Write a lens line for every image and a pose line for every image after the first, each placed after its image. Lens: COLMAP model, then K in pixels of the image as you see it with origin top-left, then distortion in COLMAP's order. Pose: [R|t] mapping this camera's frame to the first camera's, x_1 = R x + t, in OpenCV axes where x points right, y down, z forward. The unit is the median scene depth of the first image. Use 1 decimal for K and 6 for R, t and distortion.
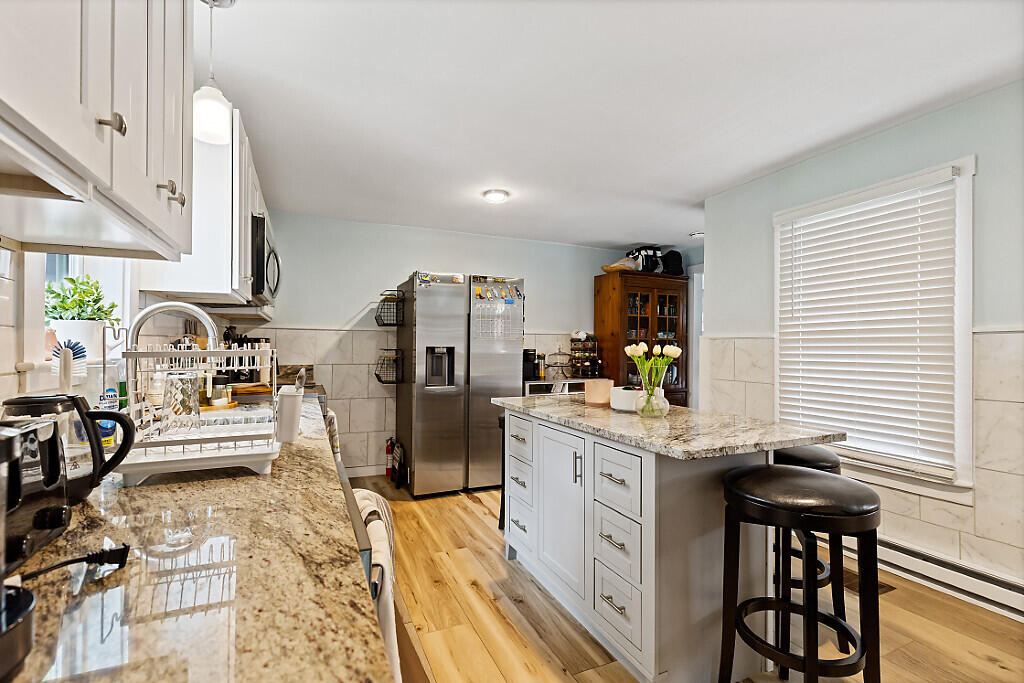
lens RADIAL K [[463.6, 0, 511.3], [0, 463.6, 344.4], [0, 0, 1]] dist [0.003098, 0.000029]
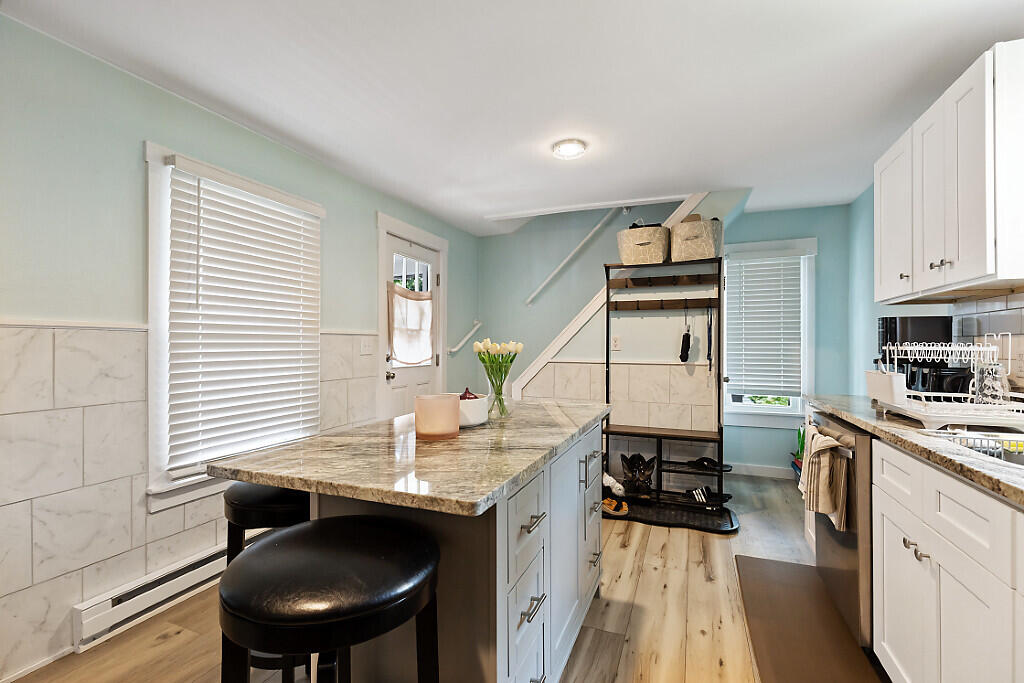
lens RADIAL K [[463.6, 0, 509.7], [0, 463.6, 343.4], [0, 0, 1]] dist [0.003098, 0.000029]
pose [[-0.702365, 0.001593, 0.711815, -0.310400], [-0.003547, 0.999977, -0.005737, 0.008035], [-0.711808, -0.006554, -0.702343, 1.302375]]
